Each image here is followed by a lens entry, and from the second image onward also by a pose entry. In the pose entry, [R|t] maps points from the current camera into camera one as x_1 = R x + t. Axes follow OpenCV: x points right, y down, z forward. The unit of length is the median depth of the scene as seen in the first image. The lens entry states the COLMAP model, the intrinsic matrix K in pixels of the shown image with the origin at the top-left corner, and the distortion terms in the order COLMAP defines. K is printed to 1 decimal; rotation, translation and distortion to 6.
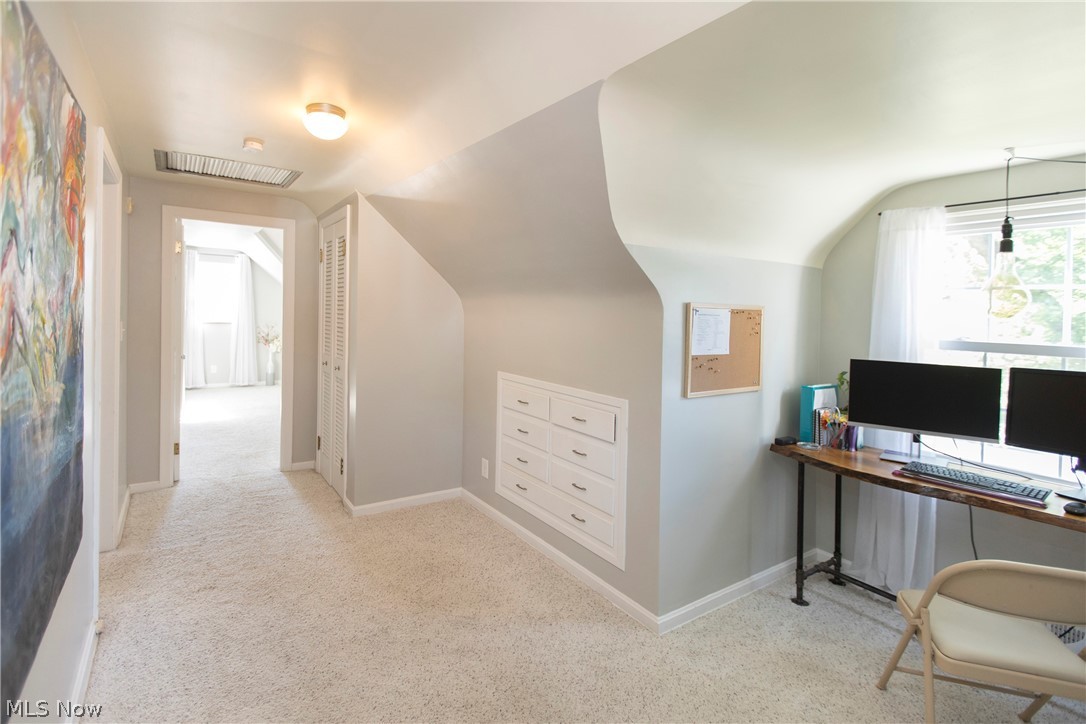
lens RADIAL K [[514.4, 0, 486.0], [0, 514.4, 306.2], [0, 0, 1]] dist [-0.001124, -0.000221]
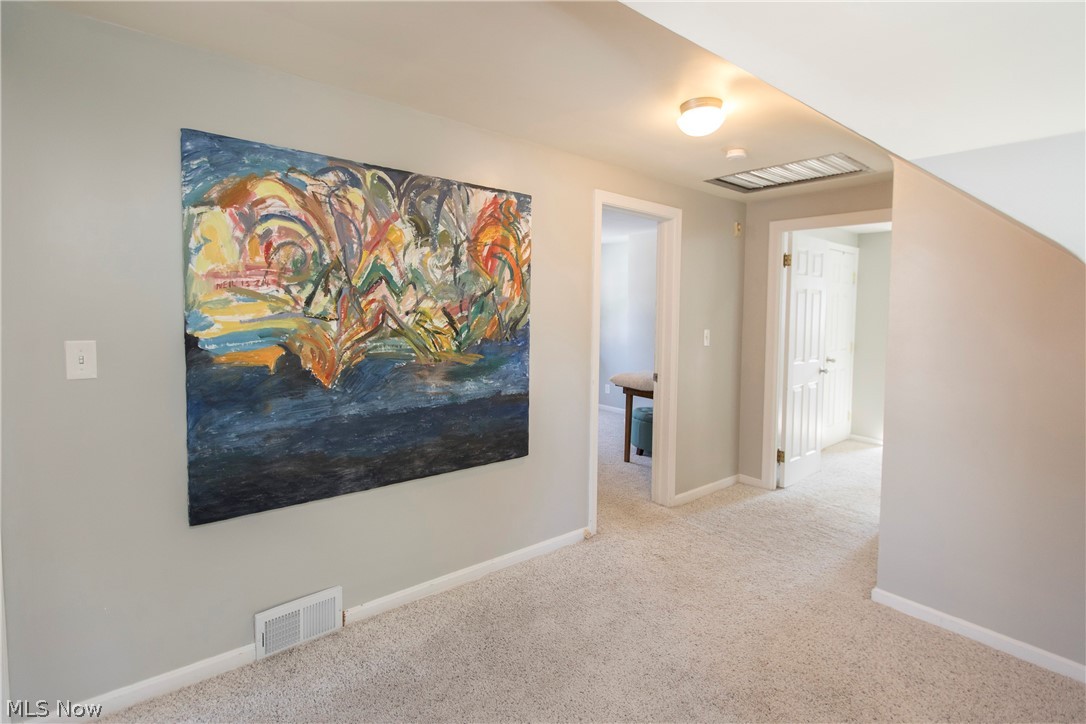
lens RADIAL K [[514.4, 0, 486.0], [0, 514.4, 306.2], [0, 0, 1]] dist [-0.001124, -0.000221]
pose [[0.096196, -0.016016, -0.995234, 0.493973], [-0.016842, 0.999701, -0.017716, 0.009218], [0.995220, 0.018466, 0.095898, 0.415342]]
